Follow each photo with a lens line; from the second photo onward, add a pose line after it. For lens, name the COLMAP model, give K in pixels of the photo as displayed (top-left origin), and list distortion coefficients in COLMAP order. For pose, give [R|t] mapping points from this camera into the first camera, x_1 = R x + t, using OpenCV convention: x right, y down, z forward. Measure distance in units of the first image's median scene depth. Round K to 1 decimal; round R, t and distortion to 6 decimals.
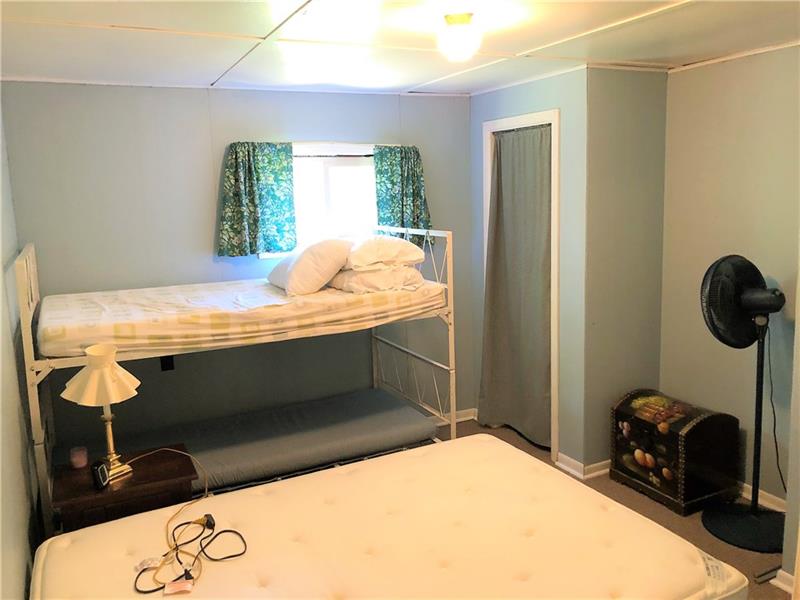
lens RADIAL K [[654.3, 0, 397.9], [0, 654.3, 299.2], [0, 0, 1]] dist [0.039481, -0.060792]
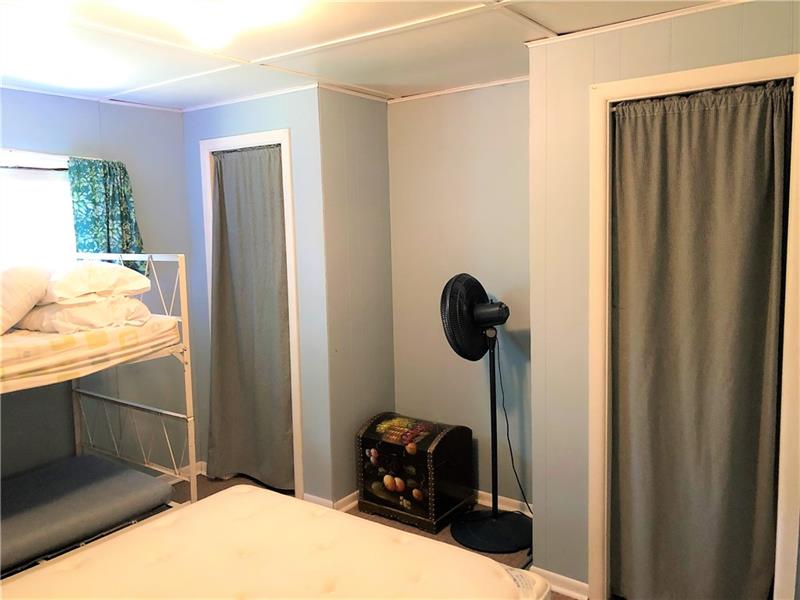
lens RADIAL K [[654.3, 0, 400.6], [0, 654.3, 294.5], [0, 0, 1]] dist [0.039481, -0.060792]
pose [[0.886309, -0.038139, 0.461522, -0.060918], [0.073101, 0.995630, -0.058108, 0.018318], [-0.457289, 0.085240, 0.885224, 0.099829]]
